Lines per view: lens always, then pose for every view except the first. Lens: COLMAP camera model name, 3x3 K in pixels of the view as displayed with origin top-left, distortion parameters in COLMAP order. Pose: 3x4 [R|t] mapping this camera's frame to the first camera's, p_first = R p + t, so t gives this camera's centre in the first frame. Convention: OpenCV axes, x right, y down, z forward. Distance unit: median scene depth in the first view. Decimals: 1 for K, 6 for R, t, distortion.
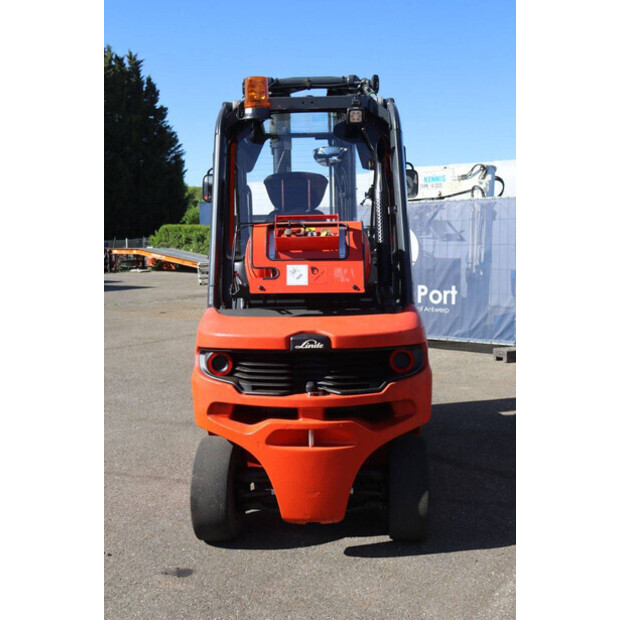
lens RADIAL K [[691.2, 0, 310.0], [0, 691.2, 310.0], [0, 0, 1]] dist [-0.038446, 0.025154]
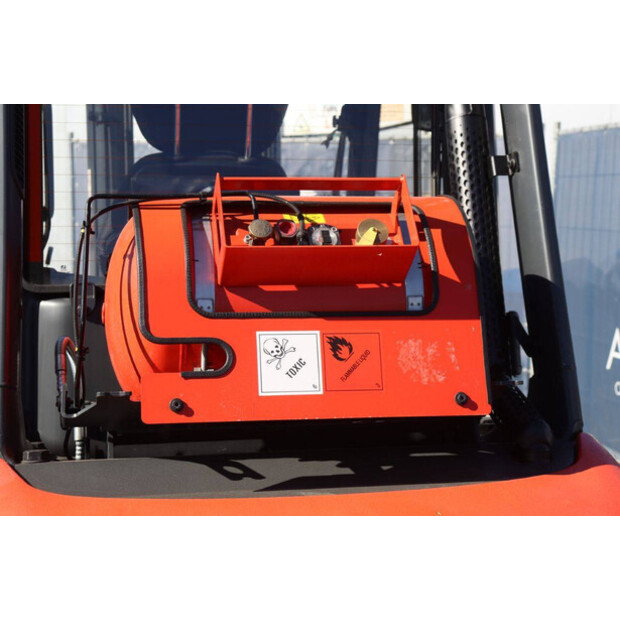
lens RADIAL K [[1144.5, 0, 310.0], [0, 1144.5, 310.0], [0, 0, 1]] dist [0.171176, 0.041003]
pose [[0.975702, 0.000659, 0.219099, -0.125886], [0.000697, 0.999981, -0.006113, -0.071997], [-0.219099, 0.006117, 0.975683, 0.475935]]
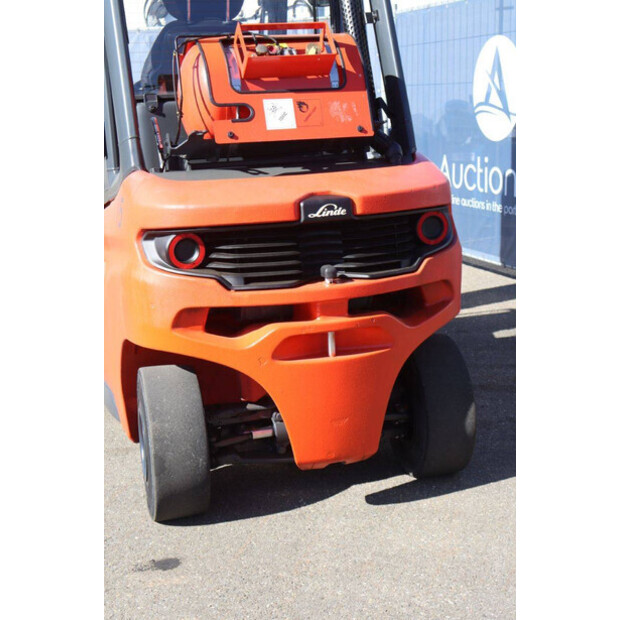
lens RADIAL K [[1082.6, 0, 310.0], [0, 1082.6, 310.0], [0, 0, 1]] dist [0.183278, -0.075500]
pose [[0.938020, -0.091209, 0.334364, -0.366889], [0.061954, 0.993339, 0.097160, 0.038938], [-0.340998, -0.070423, 0.937422, -0.031401]]
